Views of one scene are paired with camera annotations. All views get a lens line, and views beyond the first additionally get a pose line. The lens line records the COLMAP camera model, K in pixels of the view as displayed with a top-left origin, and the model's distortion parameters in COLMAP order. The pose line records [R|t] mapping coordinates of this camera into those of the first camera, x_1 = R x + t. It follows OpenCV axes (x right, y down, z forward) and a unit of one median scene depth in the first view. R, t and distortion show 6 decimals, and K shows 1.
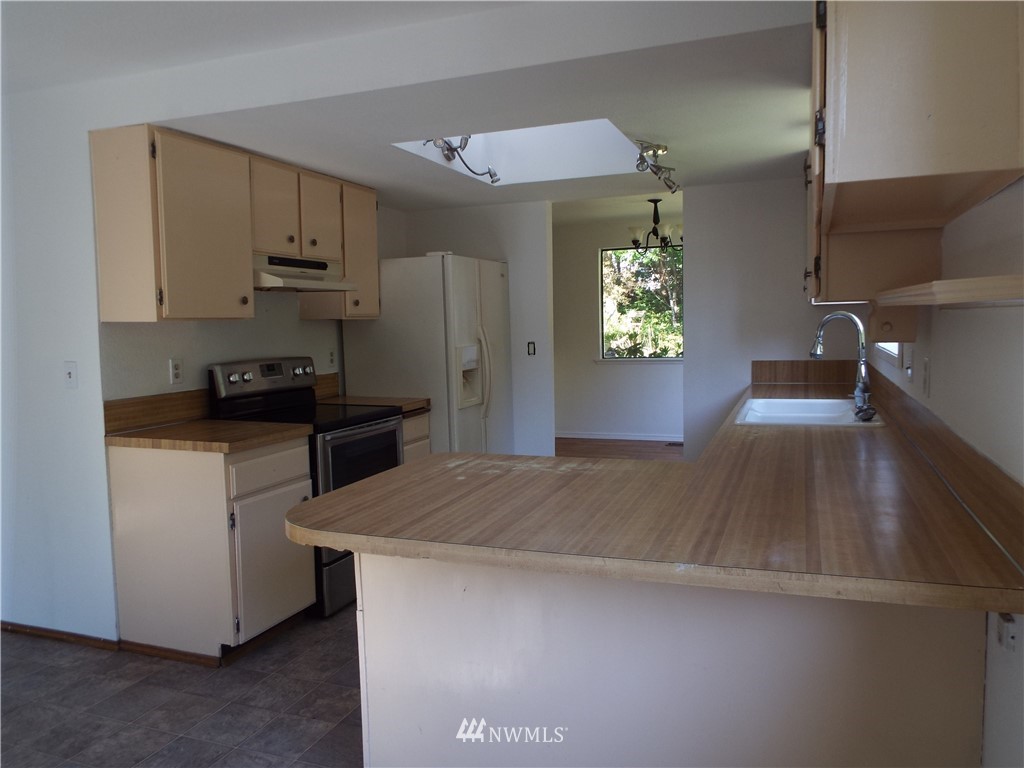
lens RADIAL K [[748.9, 0, 512.0], [0, 748.9, 384.0], [0, 0, 1]] dist [0.001460, -0.000306]
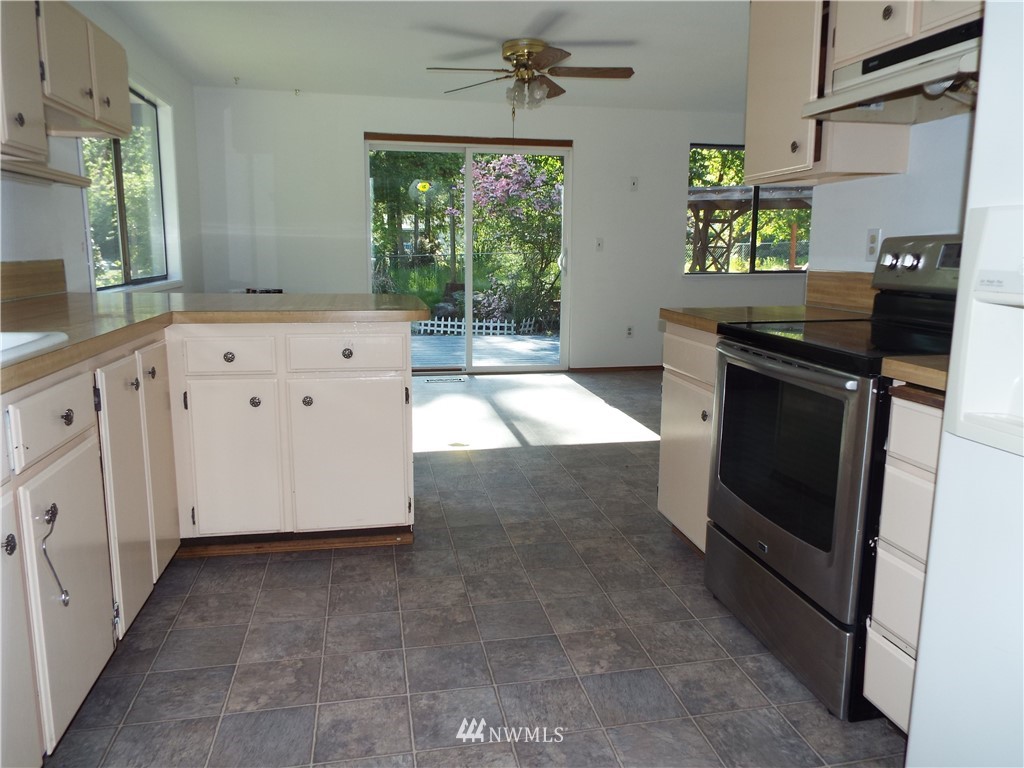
lens RADIAL K [[748.9, 0, 512.0], [0, 748.9, 384.0], [0, 0, 1]] dist [0.001460, -0.000306]
pose [[-0.846629, 0.113160, -0.520014, 0.348180], [-0.032952, 0.964111, 0.263448, -0.088238], [0.531162, 0.240178, -0.812515, 1.846413]]
